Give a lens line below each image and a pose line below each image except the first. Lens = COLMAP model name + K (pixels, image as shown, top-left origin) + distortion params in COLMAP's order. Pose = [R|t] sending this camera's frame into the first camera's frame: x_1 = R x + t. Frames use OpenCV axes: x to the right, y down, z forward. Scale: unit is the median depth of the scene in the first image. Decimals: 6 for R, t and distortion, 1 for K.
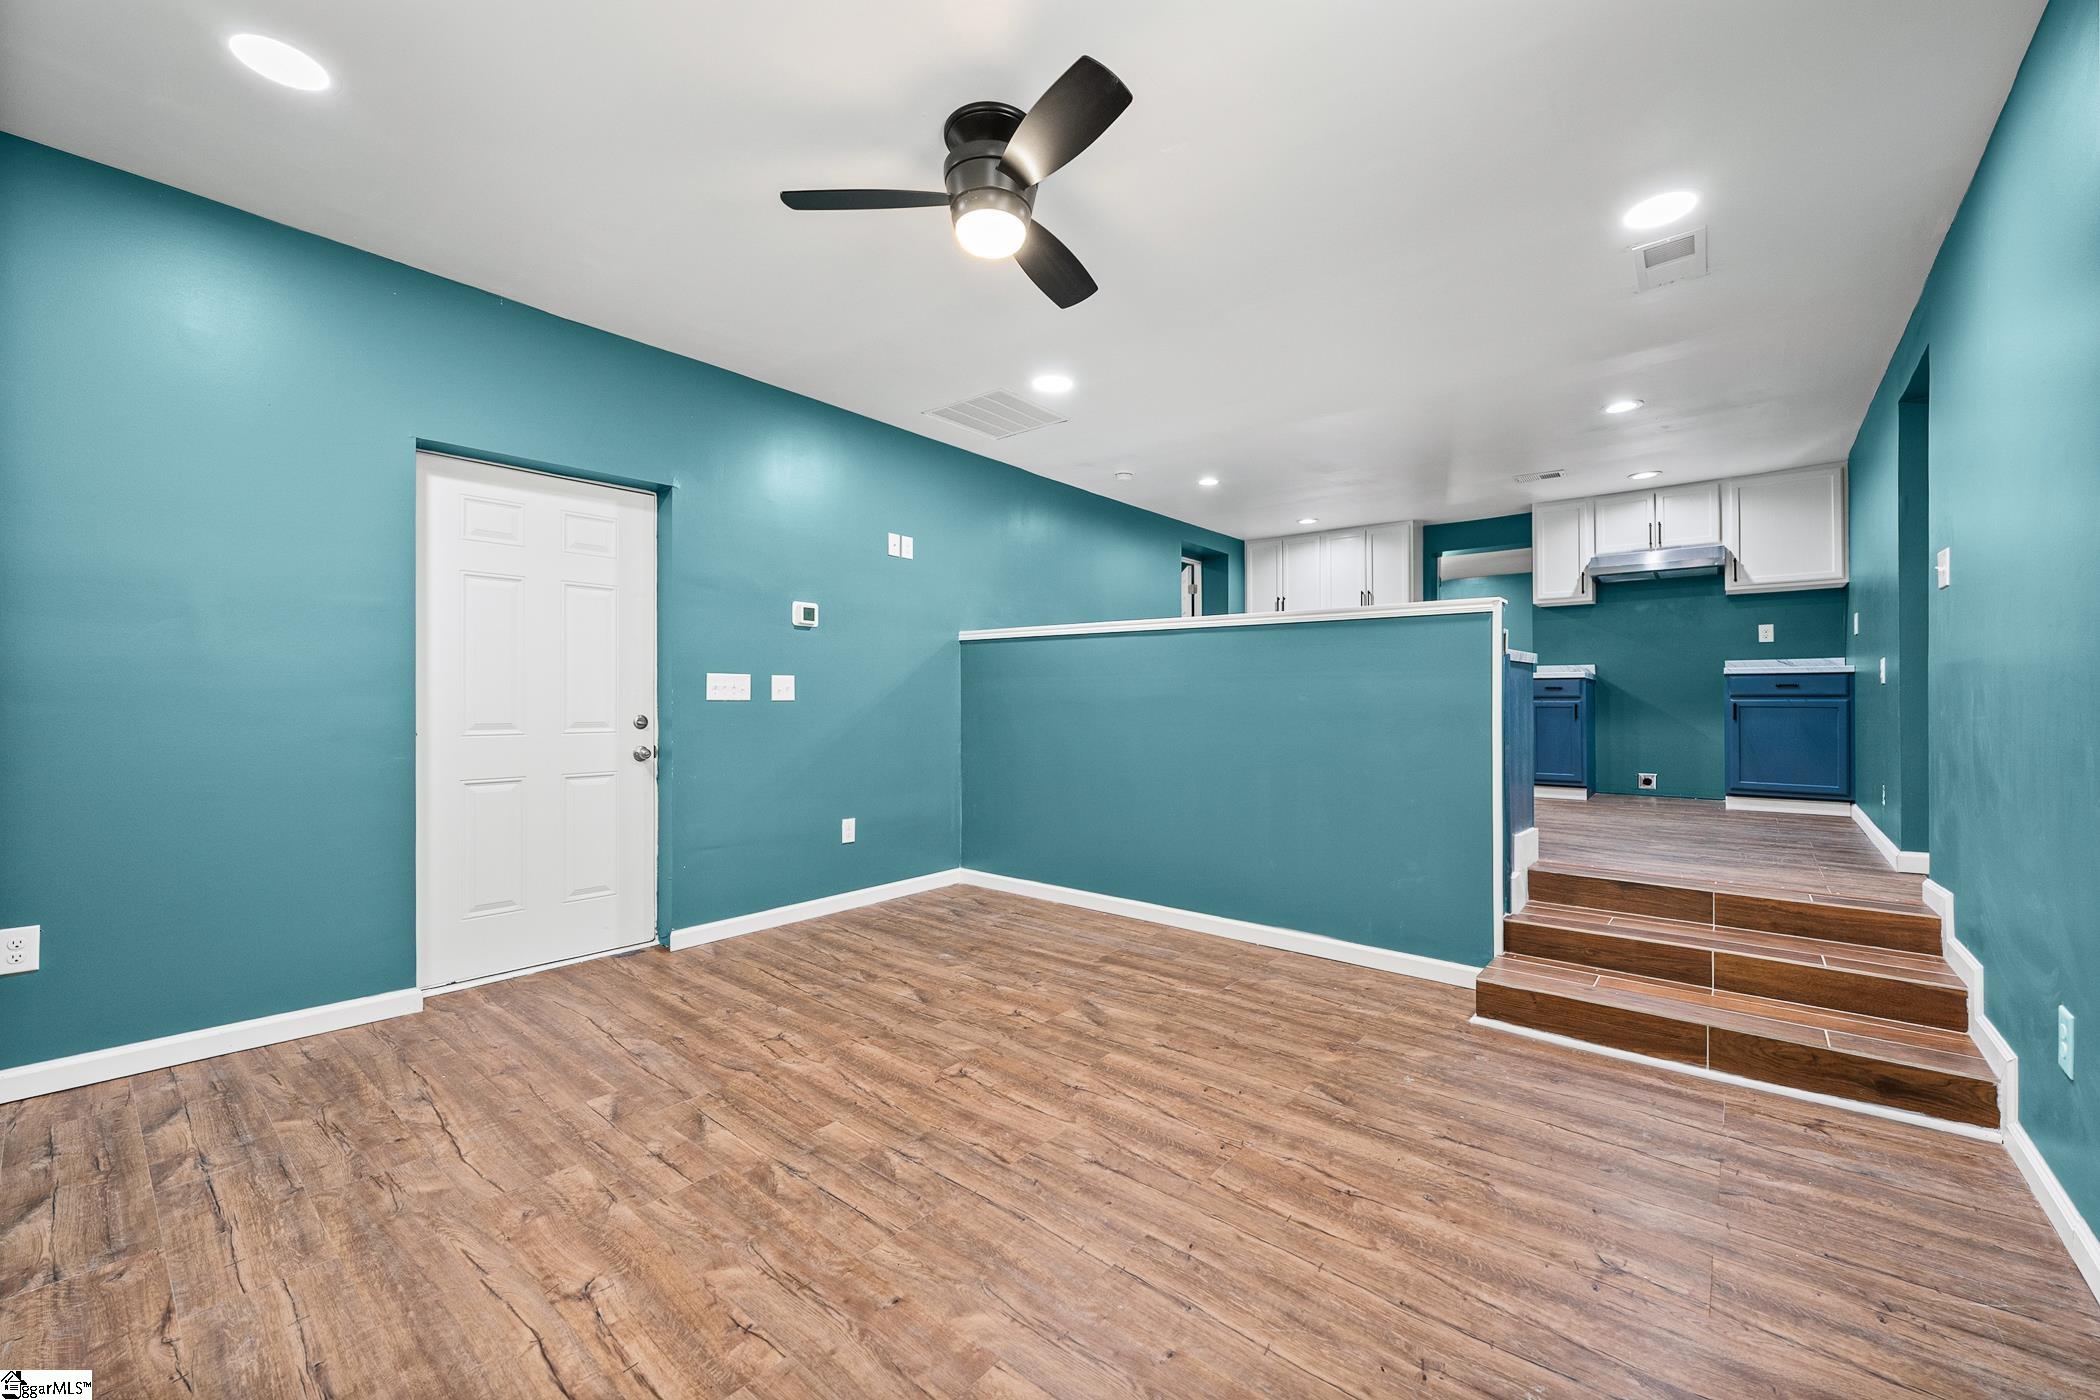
lens RADIAL K [[830.3, 0, 1042.9], [0, 830.3, 699.9], [0, 0, 1]] dist [-0.002367, -0.000219]
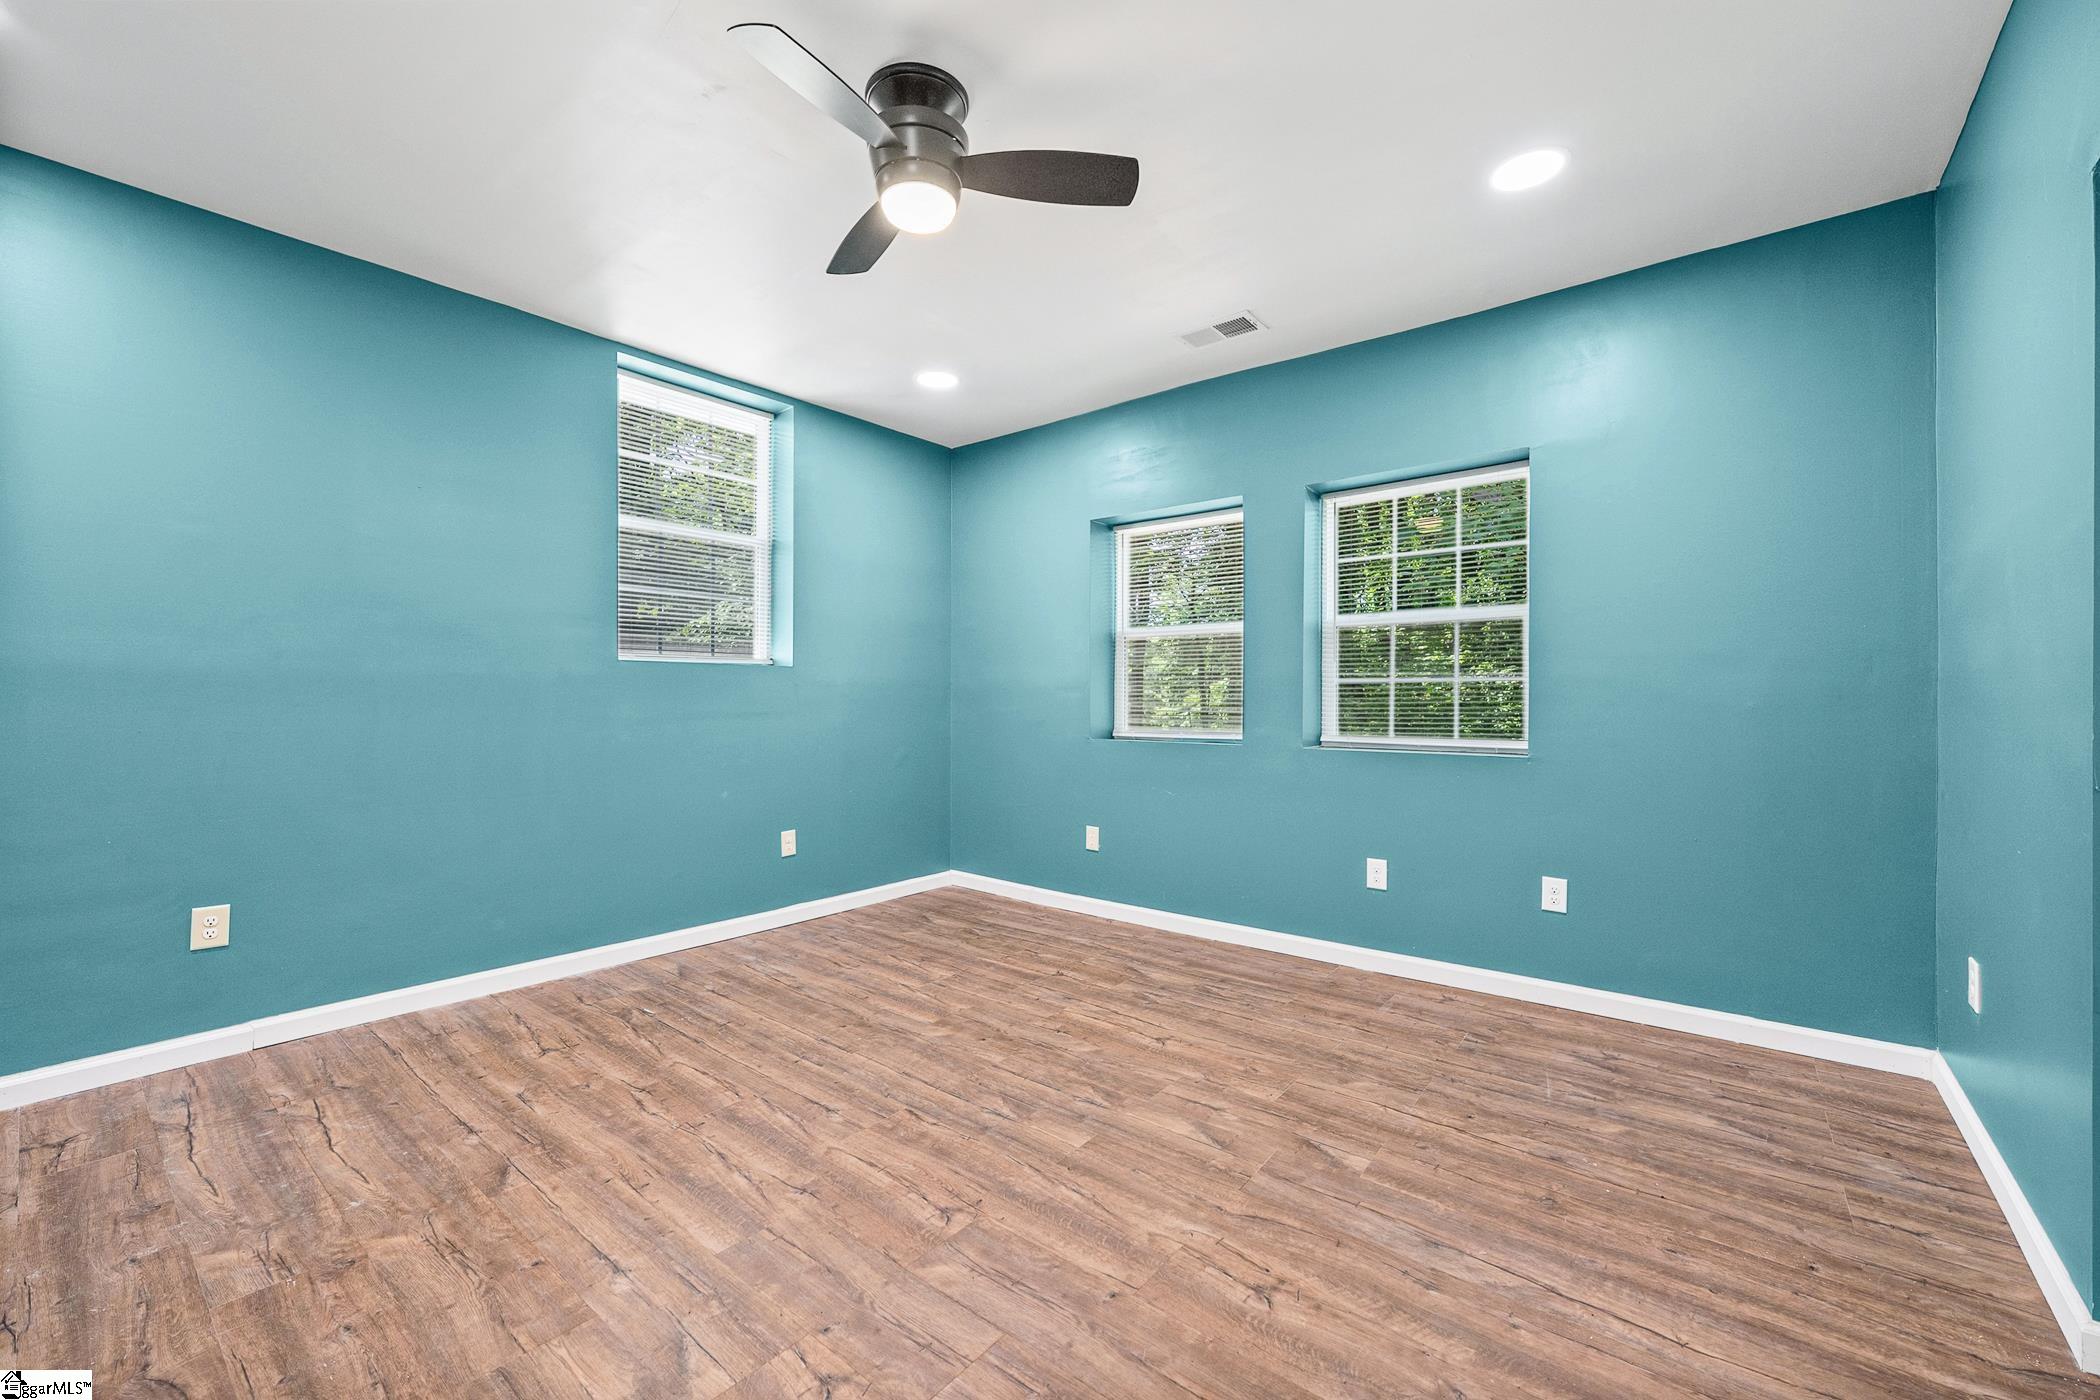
lens RADIAL K [[830.3, 0, 1042.9], [0, 830.3, 699.9], [0, 0, 1]] dist [-0.002367, -0.000219]
pose [[-0.999822, -0.007310, -0.017376, -0.189669], [-0.007306, 0.999973, -0.000302, -0.007631], [0.017378, -0.000175, -0.999849, 1.977552]]
